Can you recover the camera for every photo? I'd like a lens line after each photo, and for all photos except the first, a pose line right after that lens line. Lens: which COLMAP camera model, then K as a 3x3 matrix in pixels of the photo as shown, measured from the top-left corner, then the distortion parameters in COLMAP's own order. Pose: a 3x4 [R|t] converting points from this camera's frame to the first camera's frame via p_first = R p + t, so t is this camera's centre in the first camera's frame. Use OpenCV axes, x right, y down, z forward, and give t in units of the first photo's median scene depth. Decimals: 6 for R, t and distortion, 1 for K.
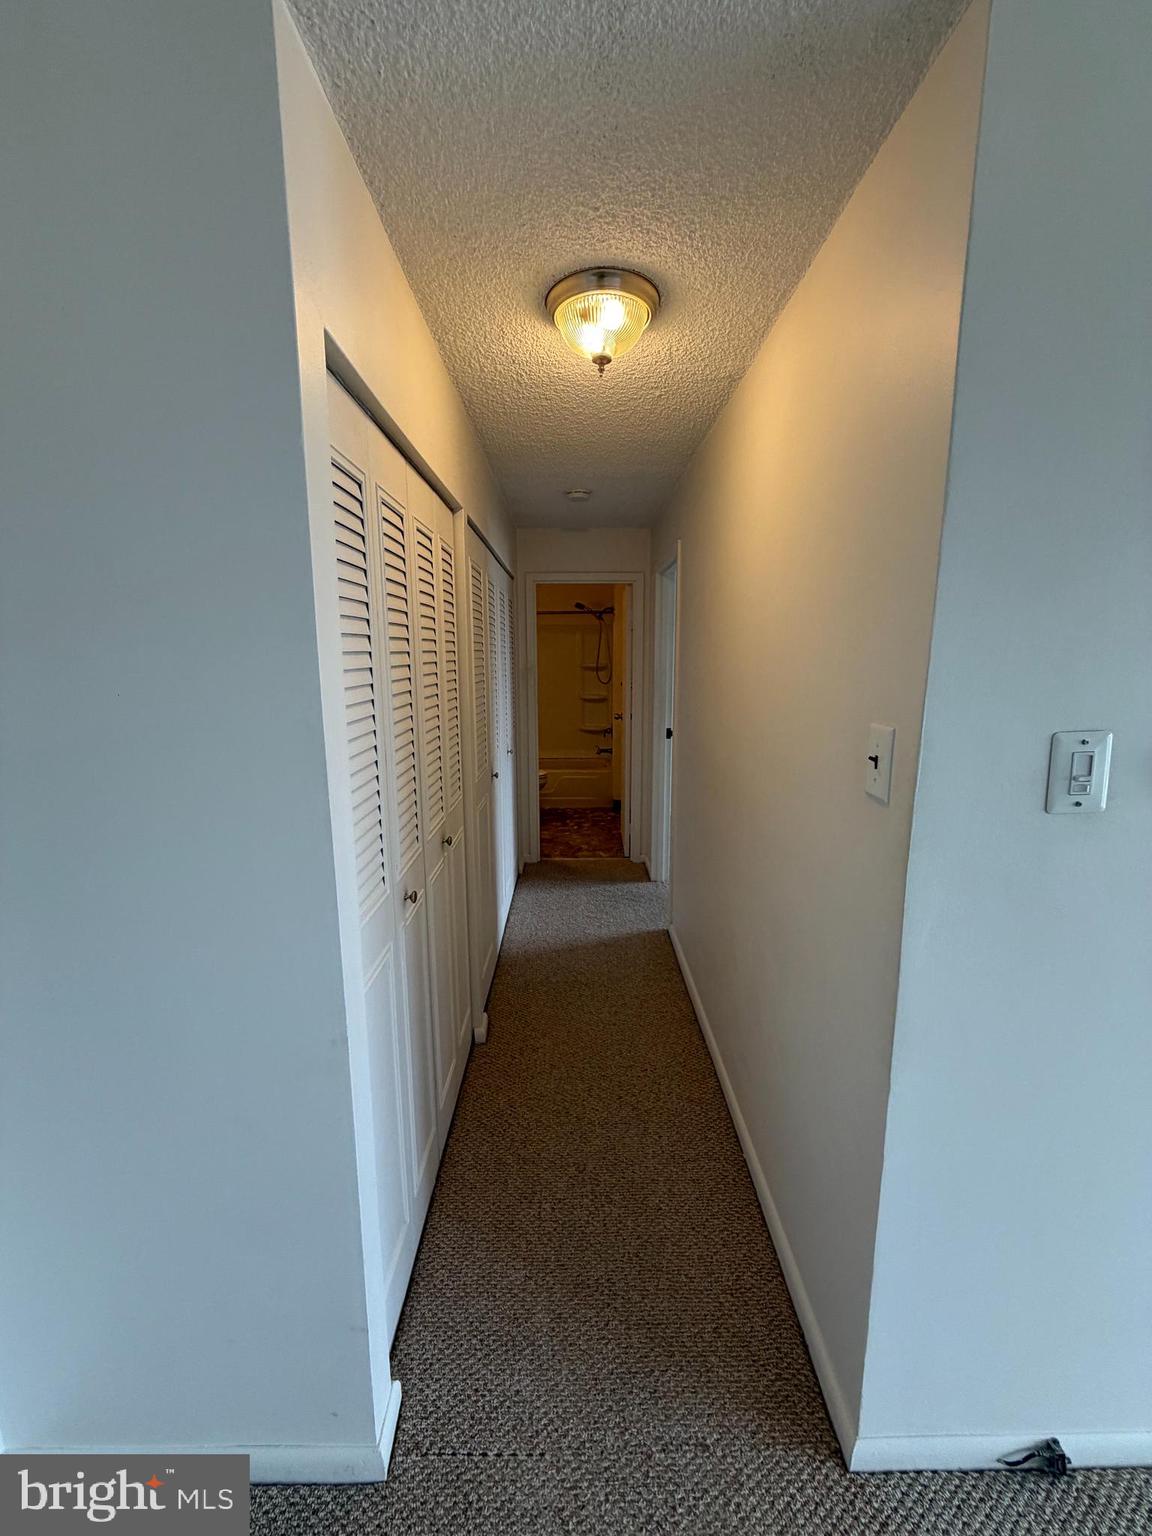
lens RADIAL K [[613.9, 0, 576.0], [0, 613.9, 768.0], [0, 0, 1]] dist [0.002608, 0.000247]
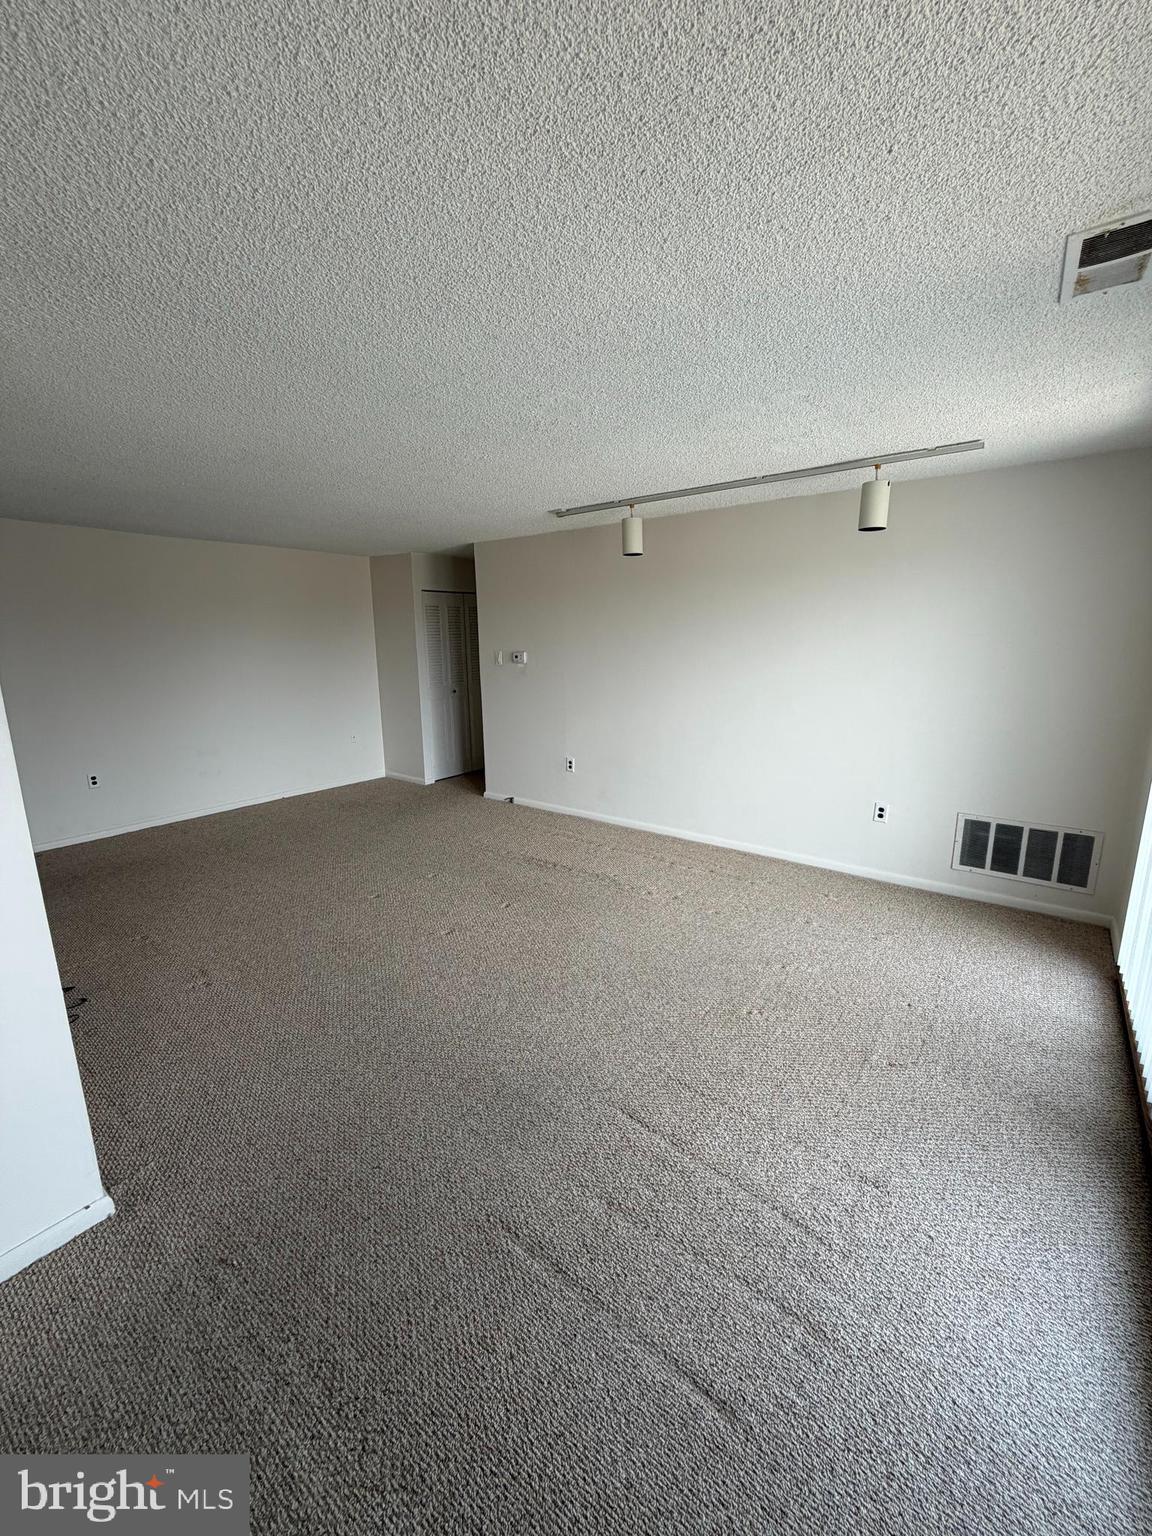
lens RADIAL K [[613.9, 0, 576.0], [0, 613.9, 768.0], [0, 0, 1]] dist [0.002608, 0.000247]
pose [[0.780564, 0.132424, -0.610887, 0.993434], [-0.108190, 0.991173, 0.076619, 0.101146], [0.615641, 0.006285, 0.788001, -0.615556]]
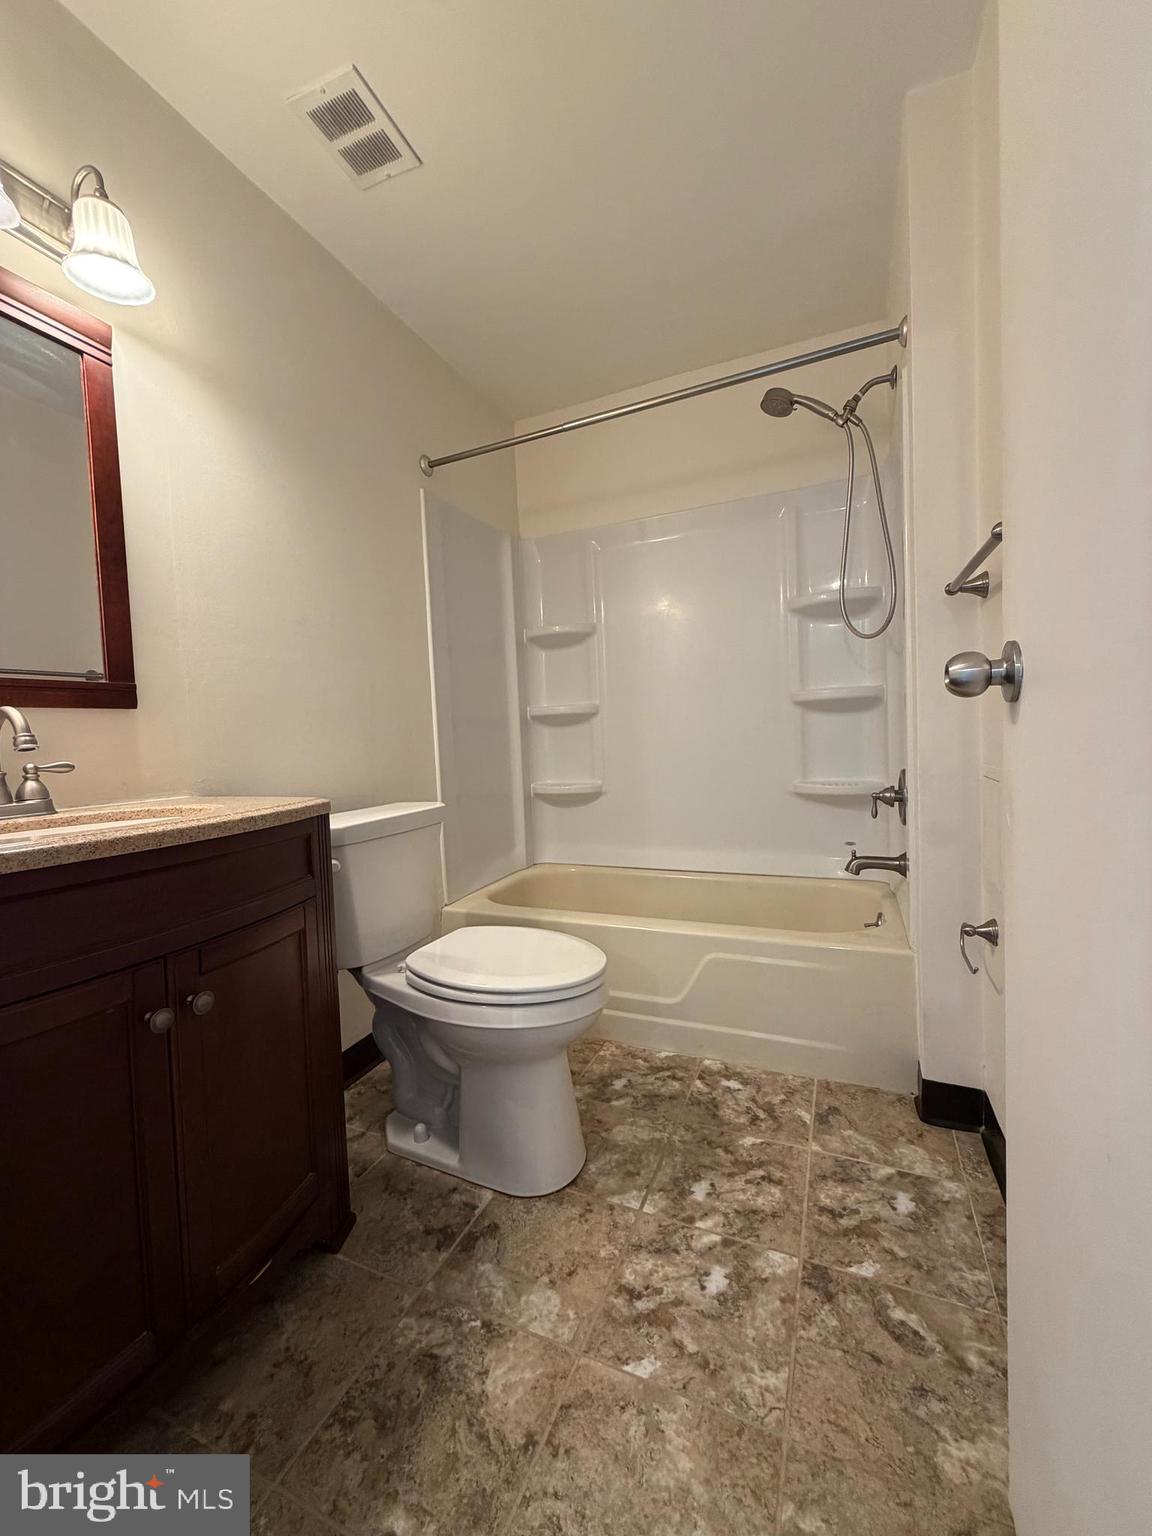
lens RADIAL K [[613.9, 0, 576.0], [0, 613.9, 768.0], [0, 0, 1]] dist [0.002608, 0.000247]
pose [[0.917274, -0.012842, -0.398049, 0.042610], [-0.032262, 0.993799, -0.106409, -0.049066], [0.396948, 0.110448, 0.911172, 0.857500]]
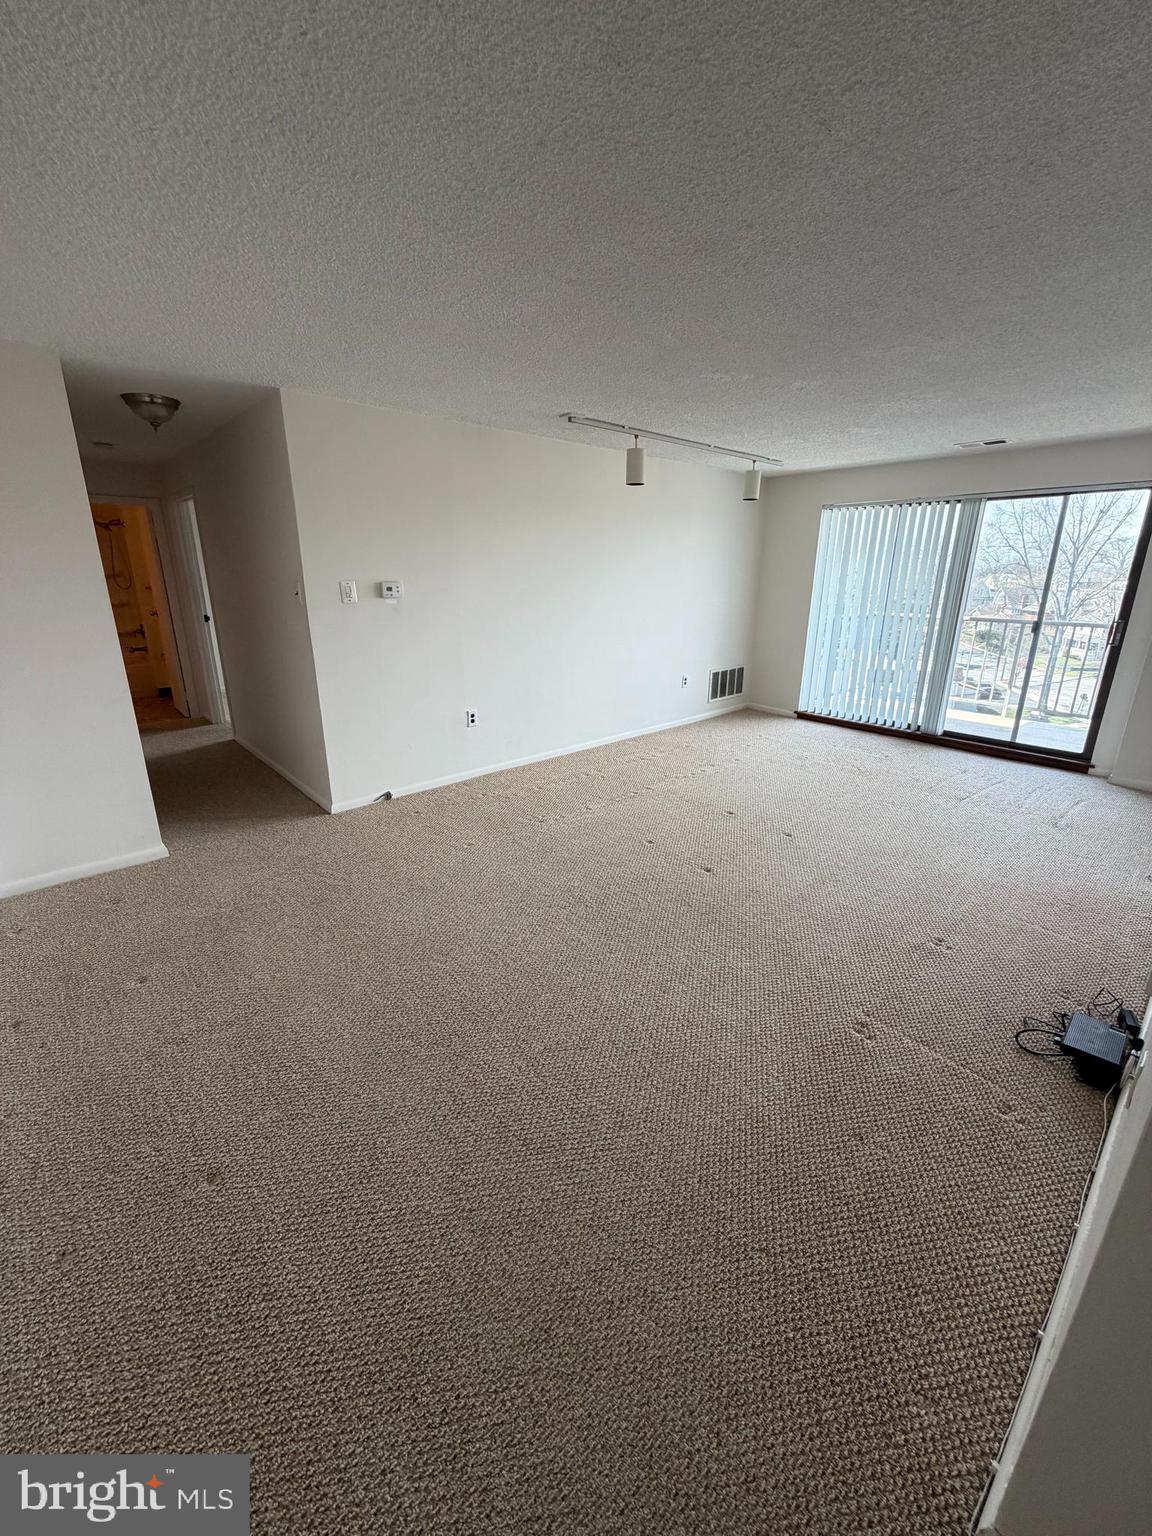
lens RADIAL K [[613.9, 0, 576.0], [0, 613.9, 768.0], [0, 0, 1]] dist [0.002608, 0.000247]
pose [[0.749944, -0.191111, 0.633293, -0.146754], [0.108909, 0.979965, 0.166758, 0.116570], [-0.652474, -0.056087, 0.755732, -0.561086]]
